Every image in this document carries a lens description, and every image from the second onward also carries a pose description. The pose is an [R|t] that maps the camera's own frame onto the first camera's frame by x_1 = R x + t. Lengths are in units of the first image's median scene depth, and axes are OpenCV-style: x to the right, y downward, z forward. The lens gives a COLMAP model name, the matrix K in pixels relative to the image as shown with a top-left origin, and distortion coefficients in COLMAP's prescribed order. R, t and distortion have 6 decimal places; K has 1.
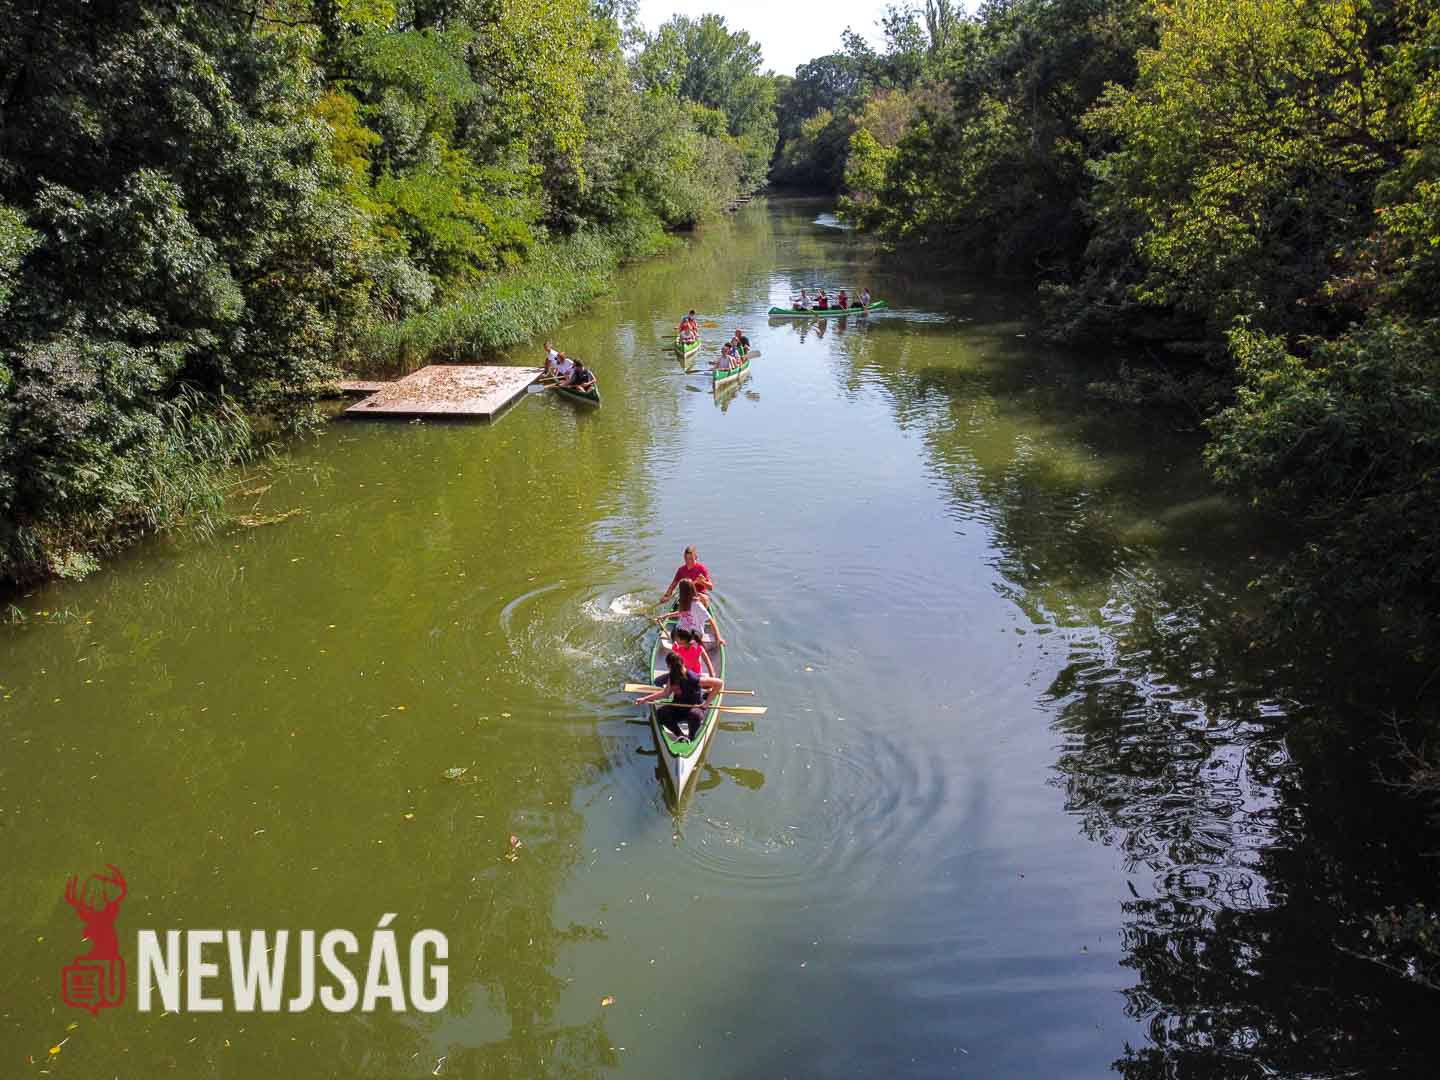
lens RADIAL K [[1103.9, 0, 717.8], [0, 1103.9, 560.7], [0, 0, 1]] dist [0.011704, -0.004622]
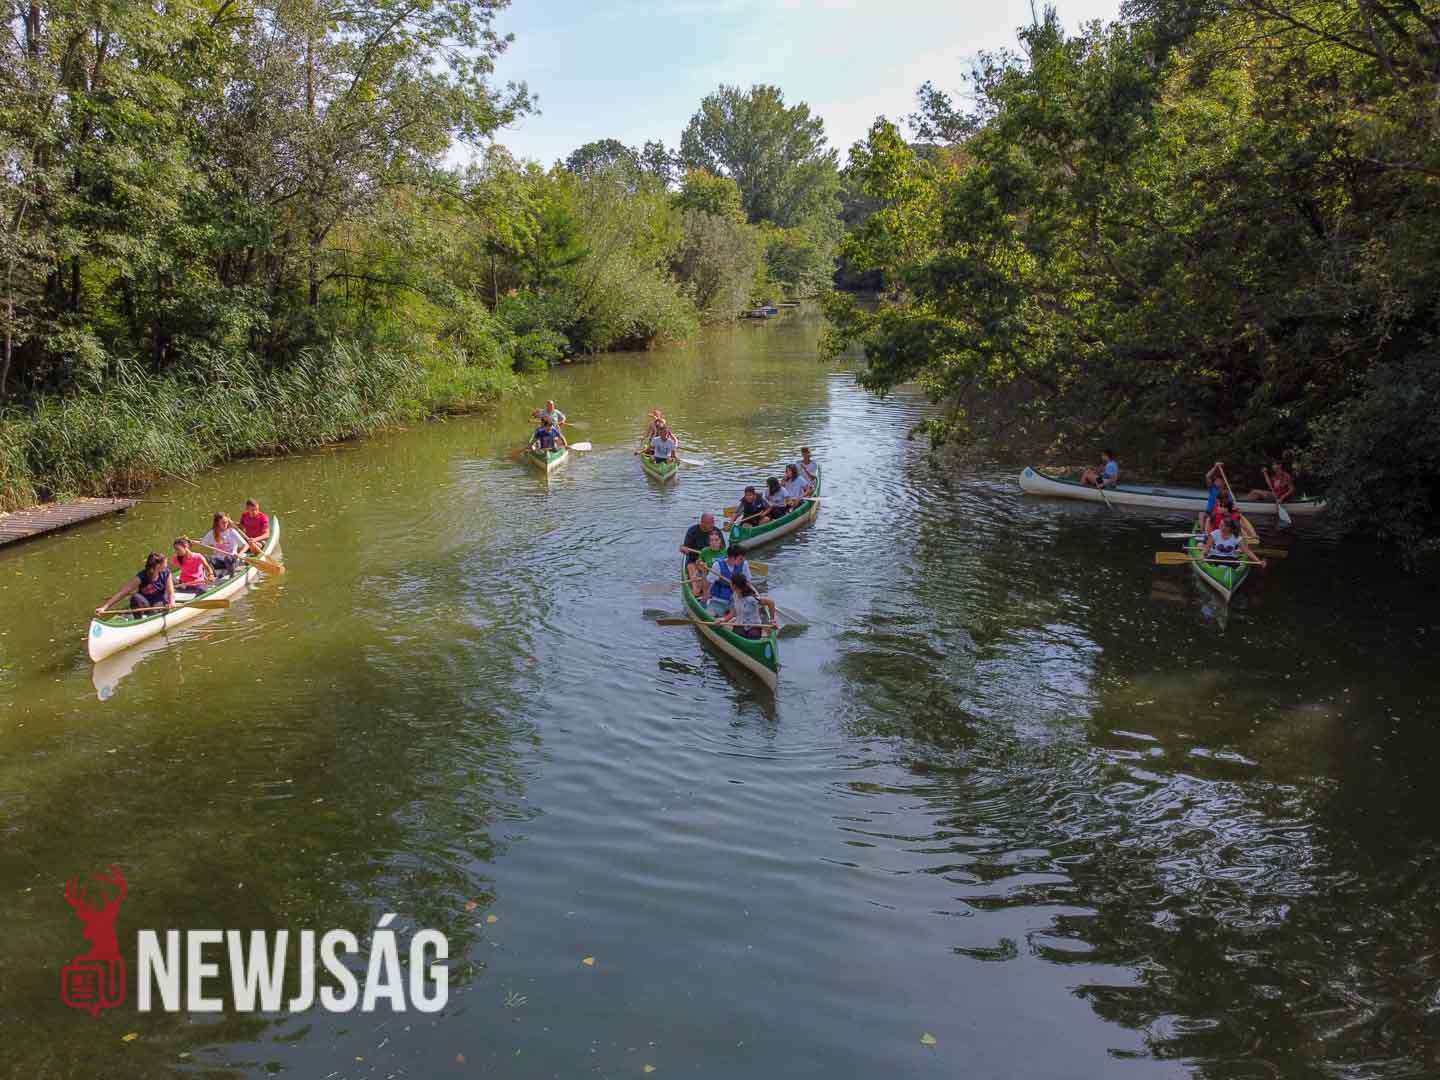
lens RADIAL K [[1103.9, 0, 717.8], [0, 1103.9, 560.7], [0, 0, 1]] dist [0.011704, -0.004622]
pose [[0.996292, 0.020635, -0.083523, 0.174634], [-0.027997, 0.995731, -0.087953, -0.325059], [0.081352, 0.089965, 0.992617, 1.015003]]
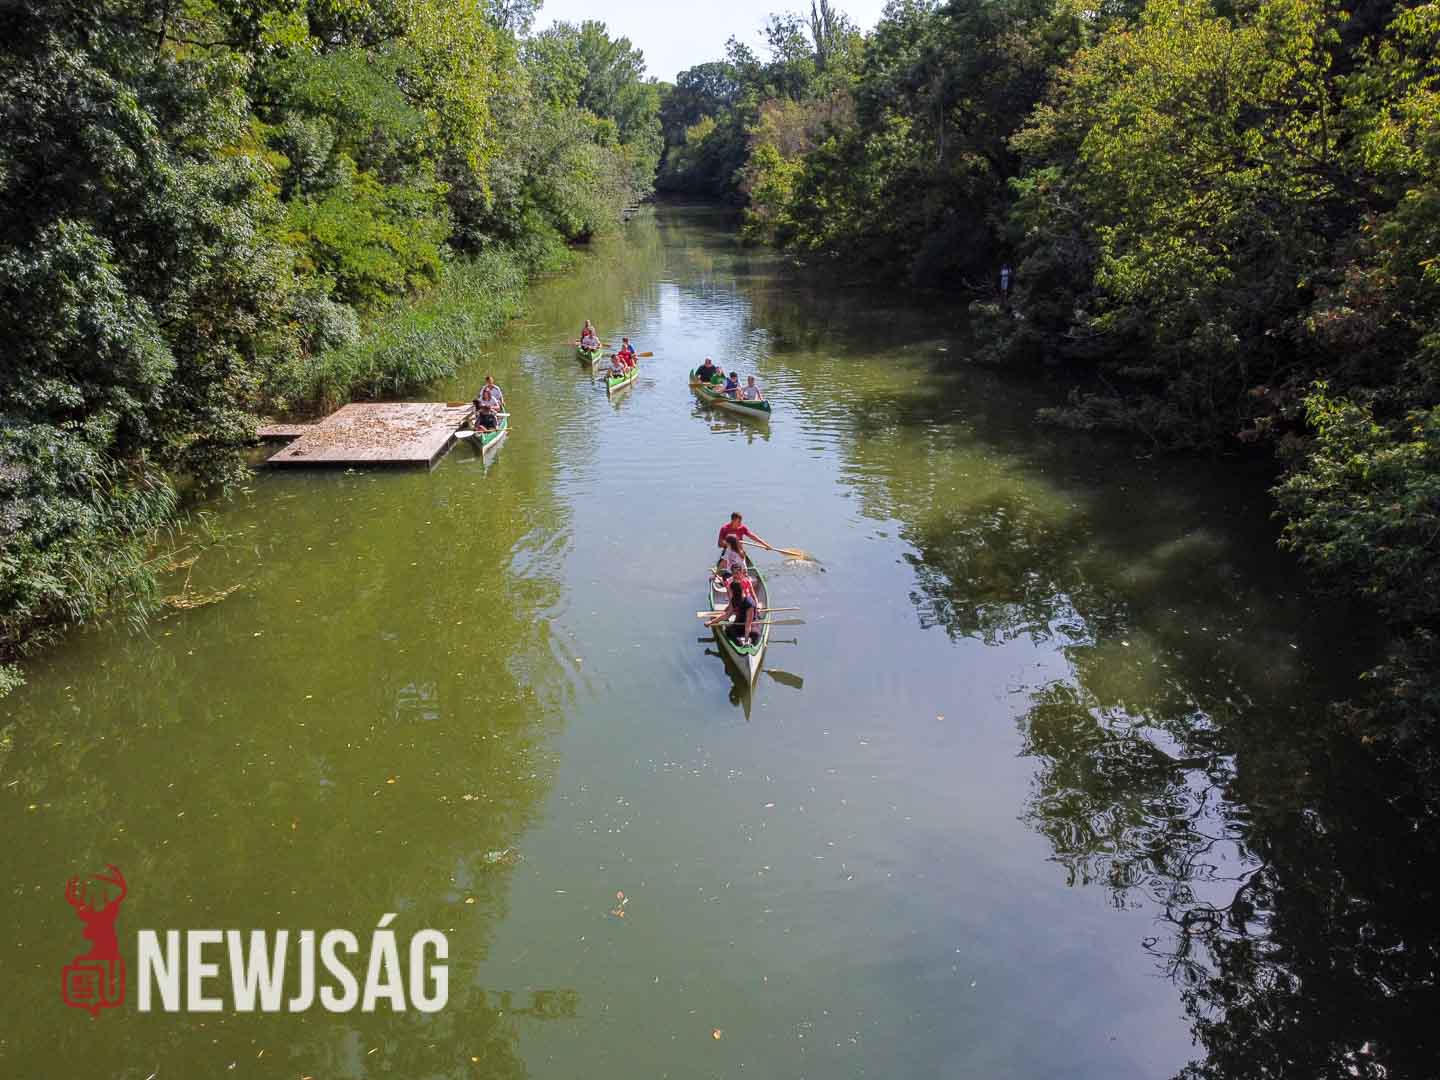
lens RADIAL K [[1103.9, 0, 717.8], [0, 1103.9, 560.7], [0, 0, 1]] dist [0.011704, -0.004622]
pose [[0.994524, -0.036658, 0.097871, -0.041307], [0.037035, 0.999312, -0.002042, -0.026435], [-0.097729, 0.005655, 0.995197, 0.034757]]
